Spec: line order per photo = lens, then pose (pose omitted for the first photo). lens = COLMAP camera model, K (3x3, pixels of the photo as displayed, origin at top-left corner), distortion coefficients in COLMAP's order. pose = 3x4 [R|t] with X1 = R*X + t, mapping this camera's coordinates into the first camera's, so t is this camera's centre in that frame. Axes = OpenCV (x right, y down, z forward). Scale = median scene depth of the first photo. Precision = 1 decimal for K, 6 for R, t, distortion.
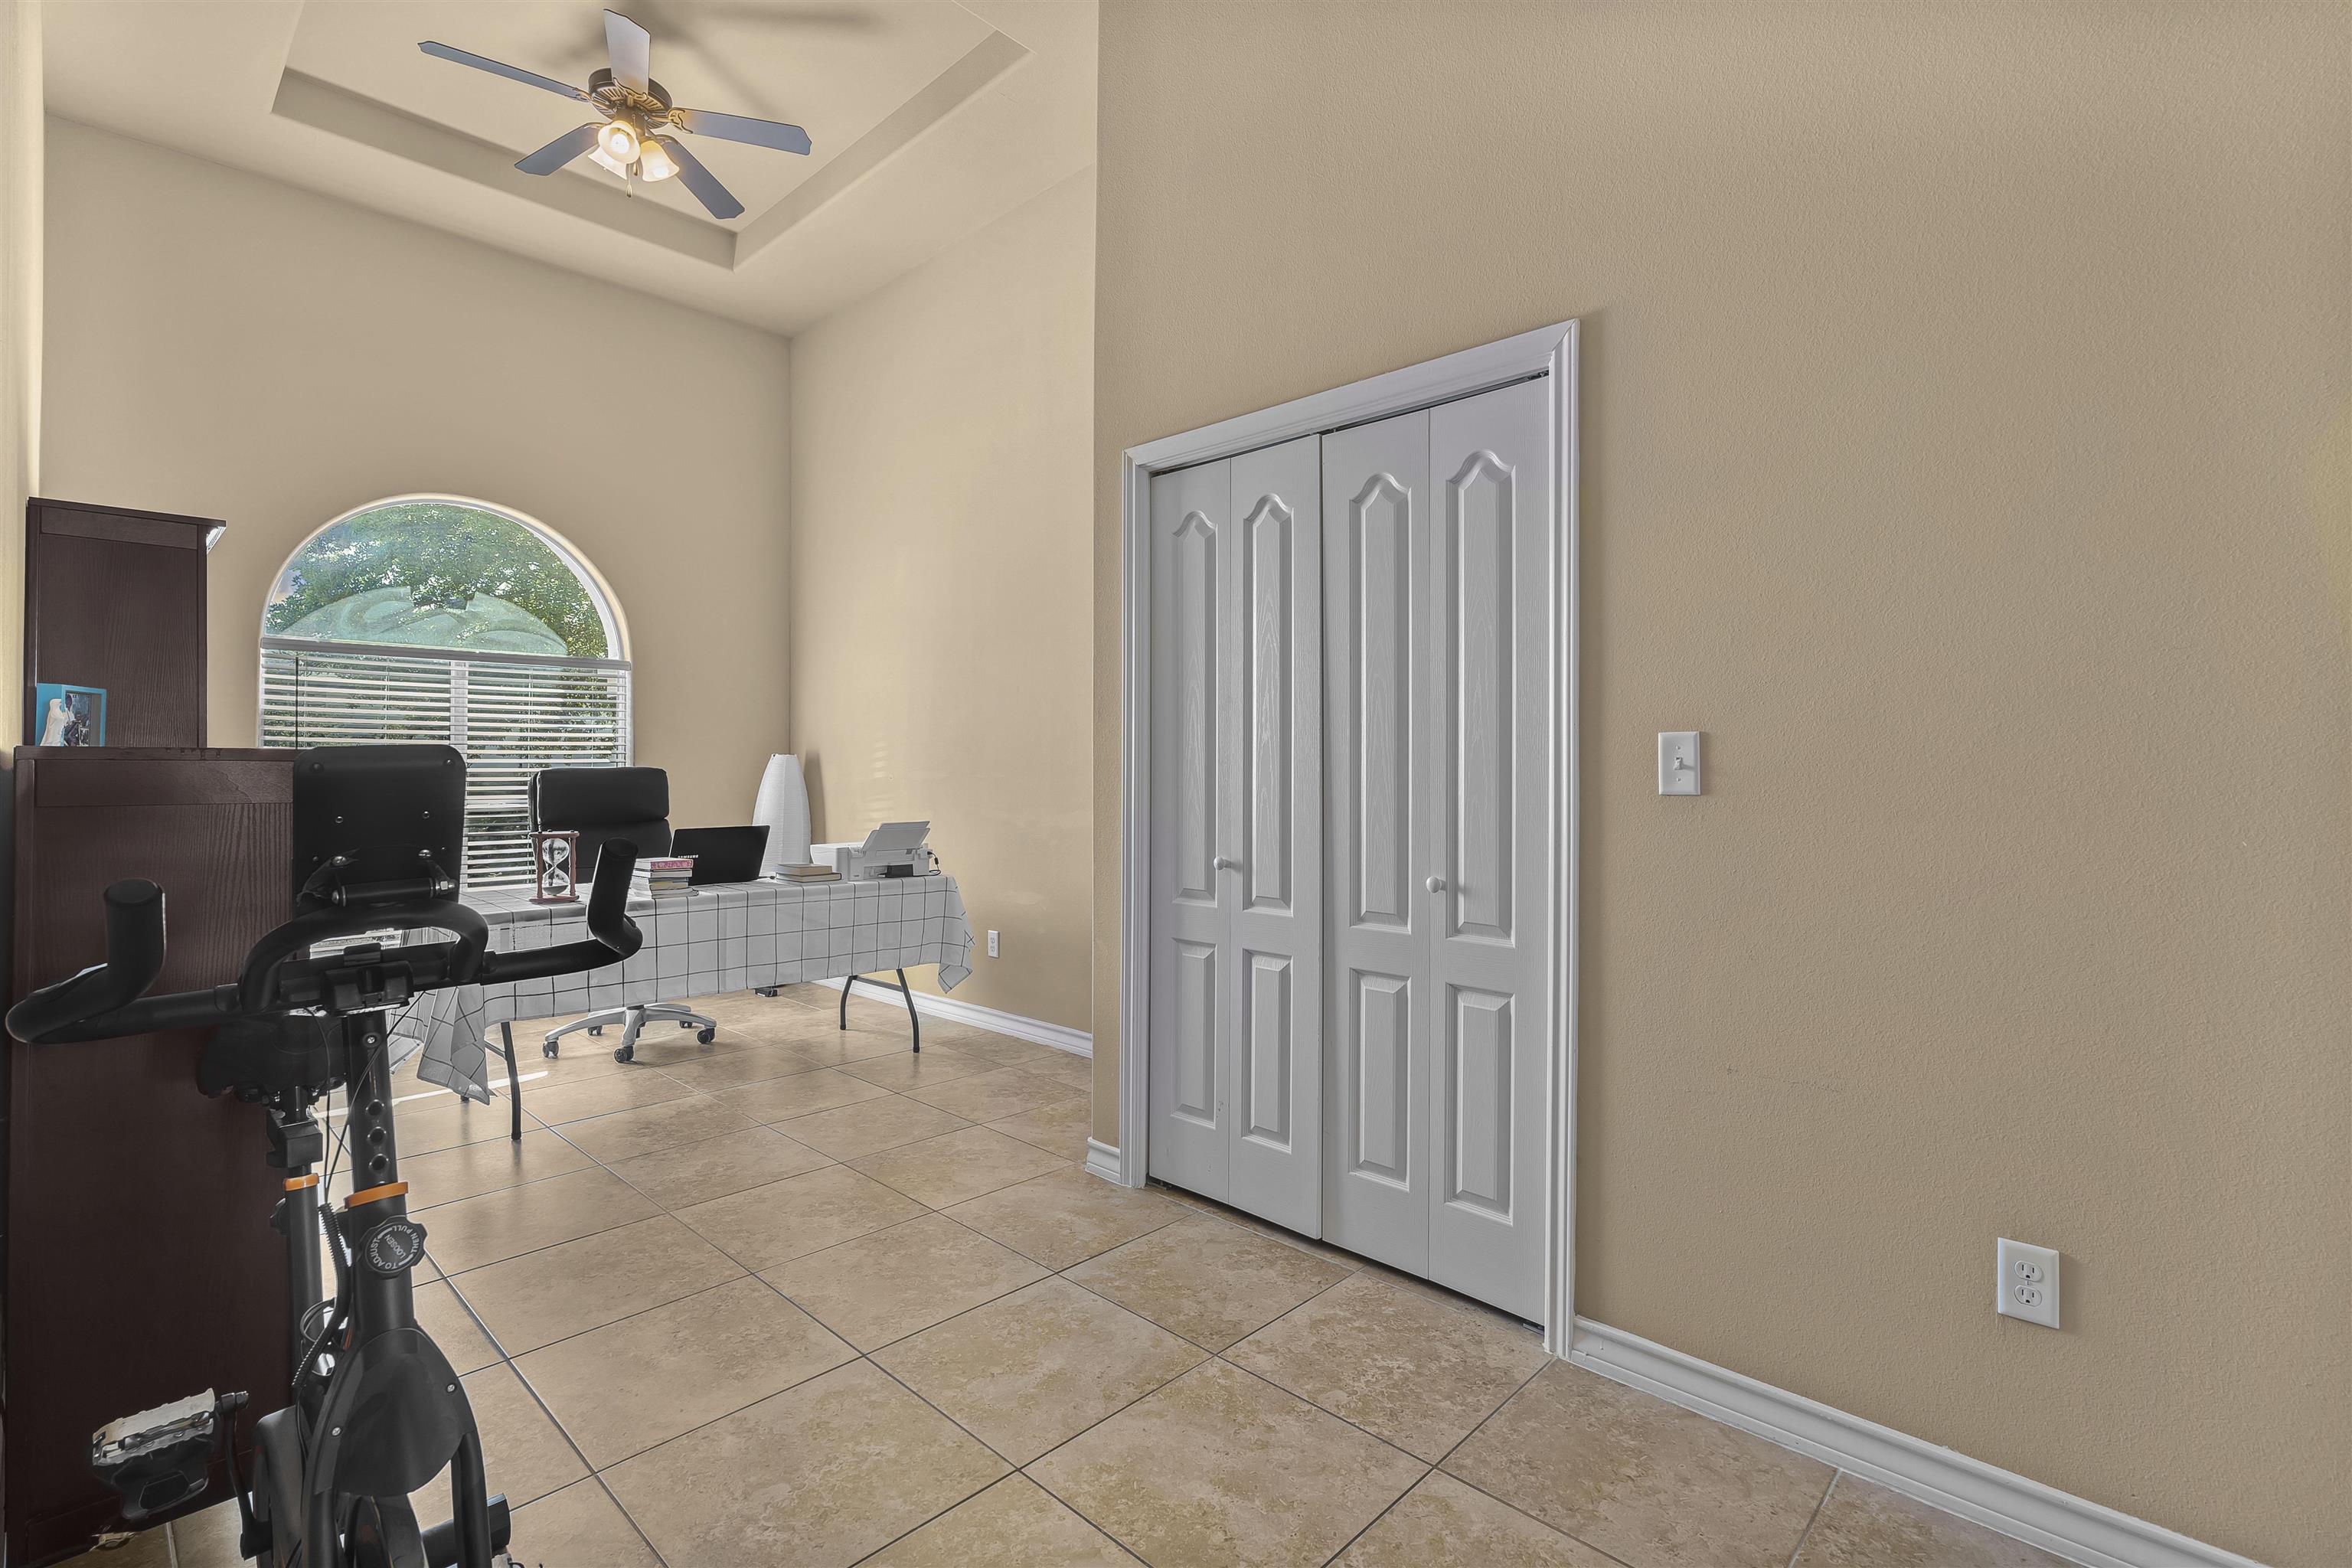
lens RADIAL K [[1079.0, 0, 1179.5], [0, 1079.0, 766.5], [0, 0, 1]] dist [-0.009954, 0.000190]
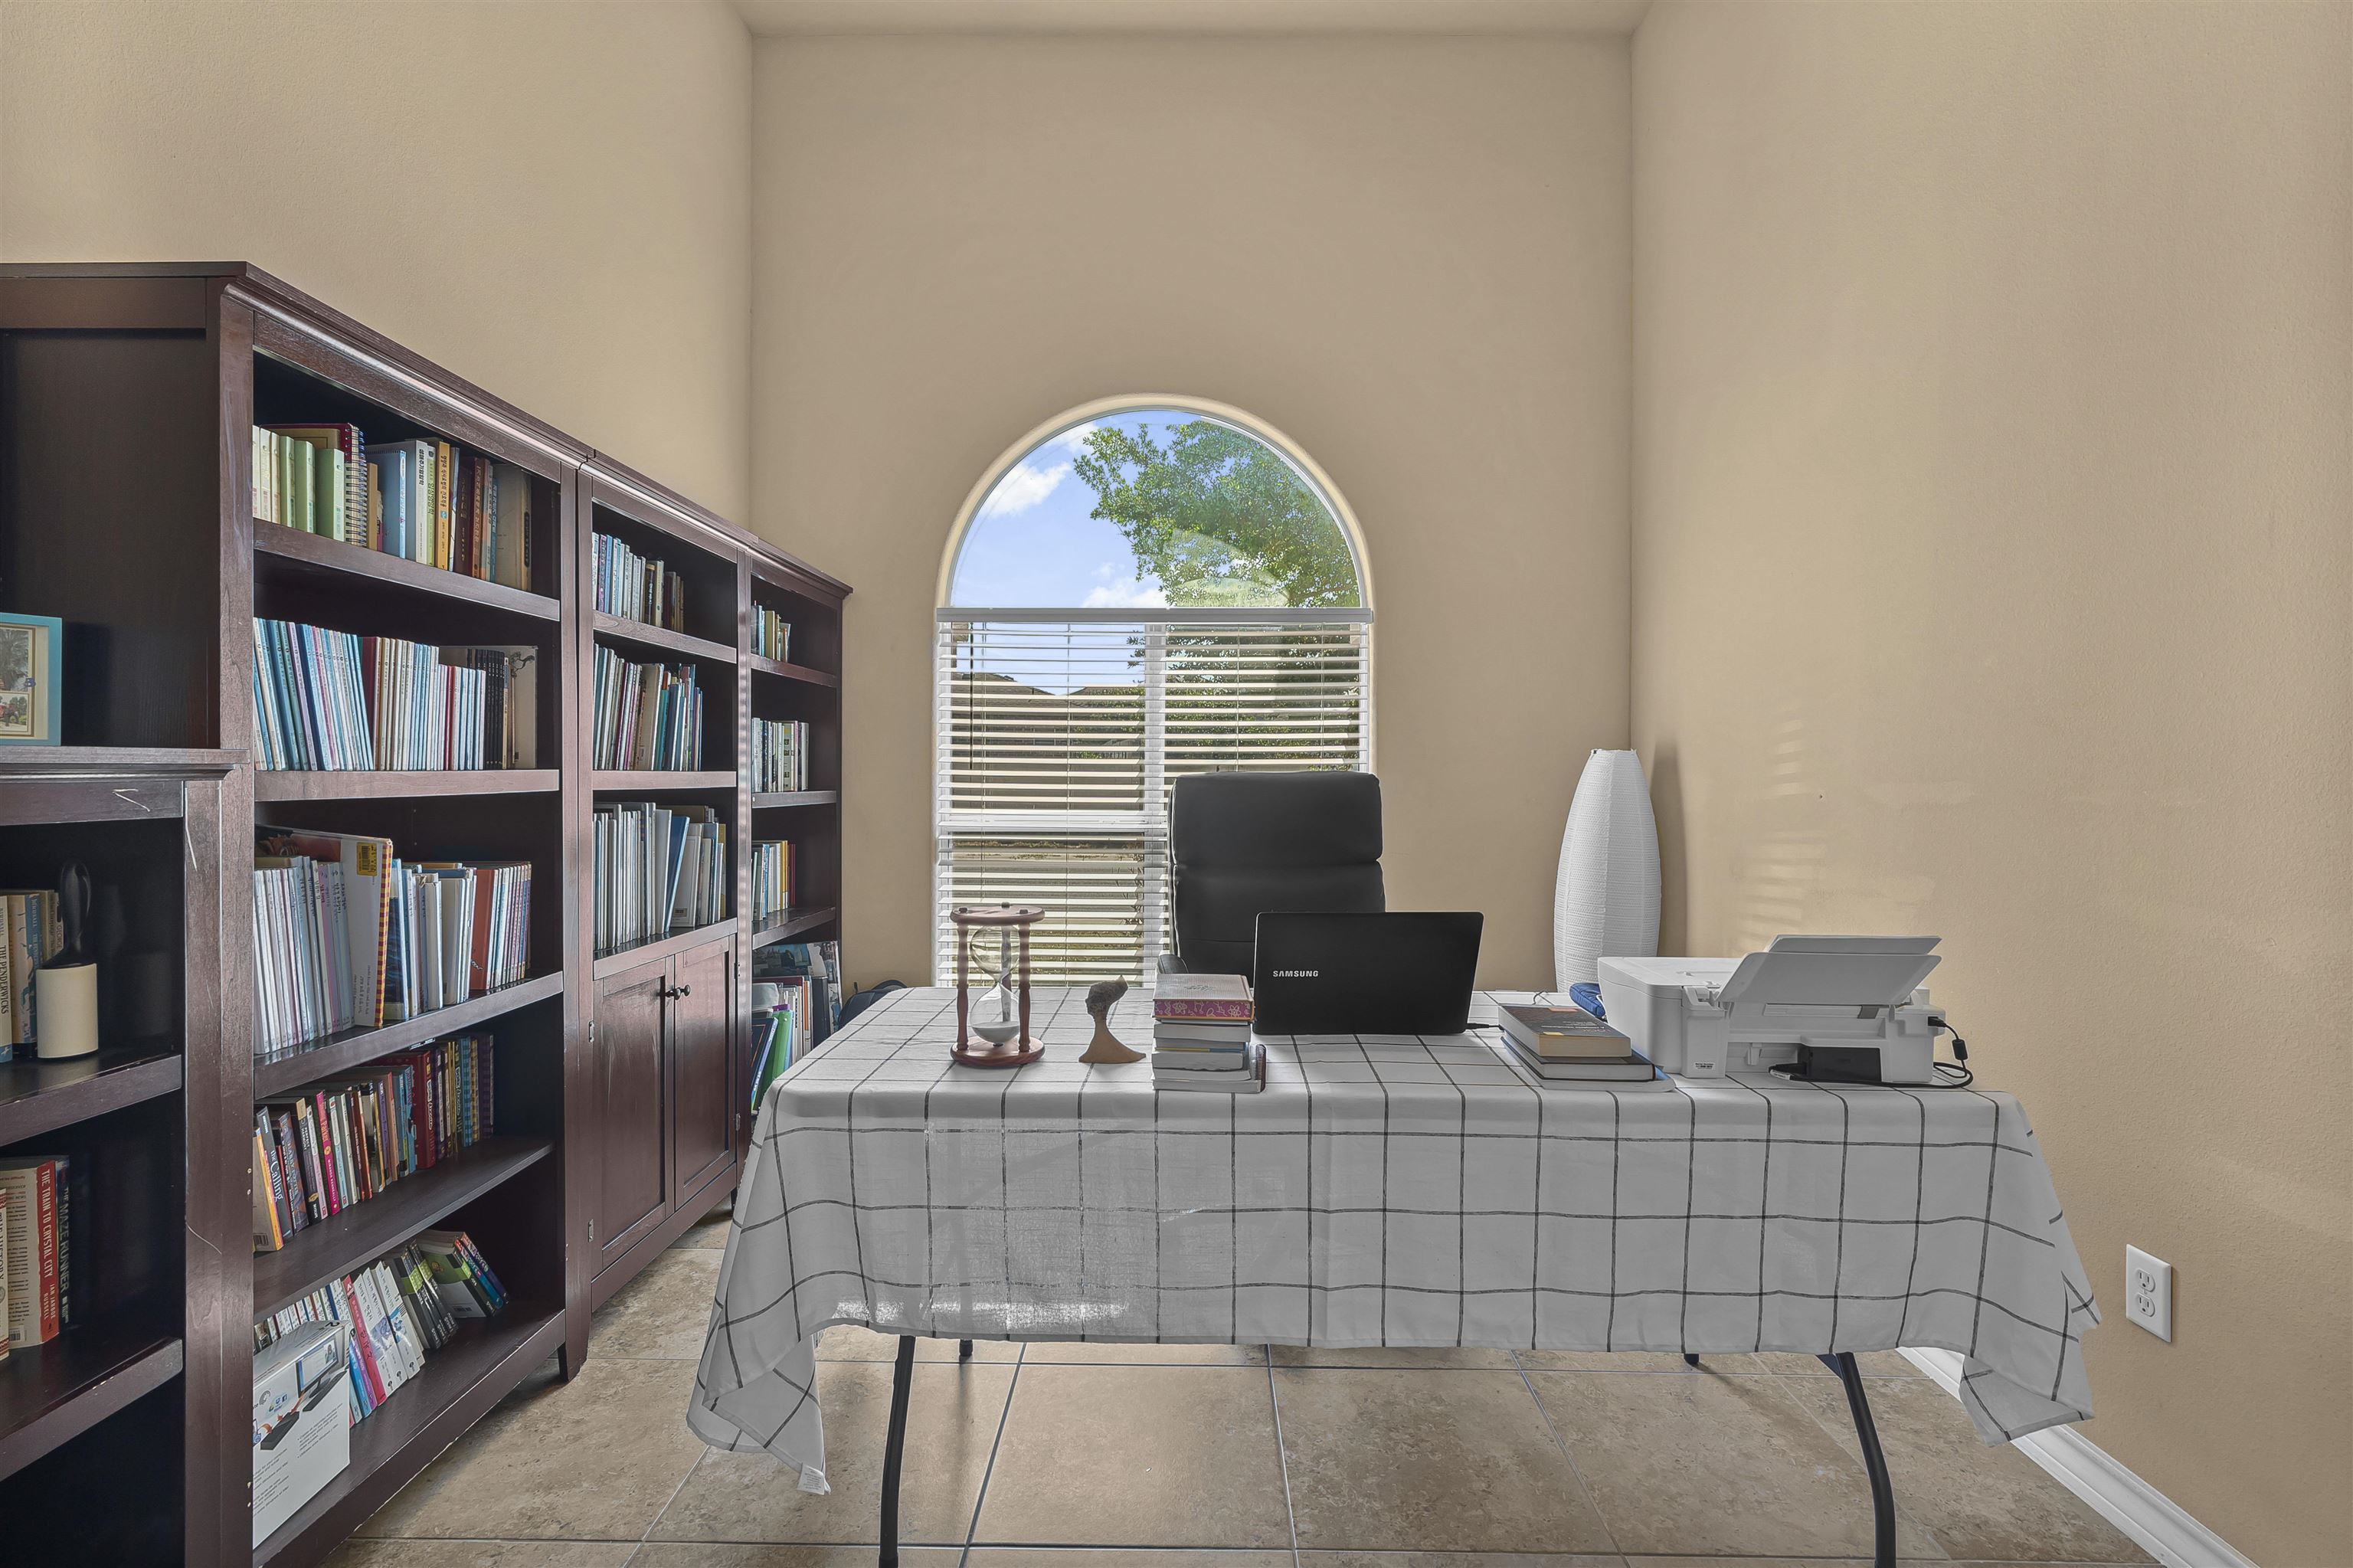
lens RADIAL K [[1079.5, 0, 1180.0], [0, 1079.5, 766.5], [0, 0, 1]] dist [-0.009954, 0.000190]
pose [[0.686541, -0.001037, -0.727090, -0.149899], [-0.002682, 0.999989, -0.003959, 0.000601], [0.727086, 0.004668, 0.686531, 0.595682]]
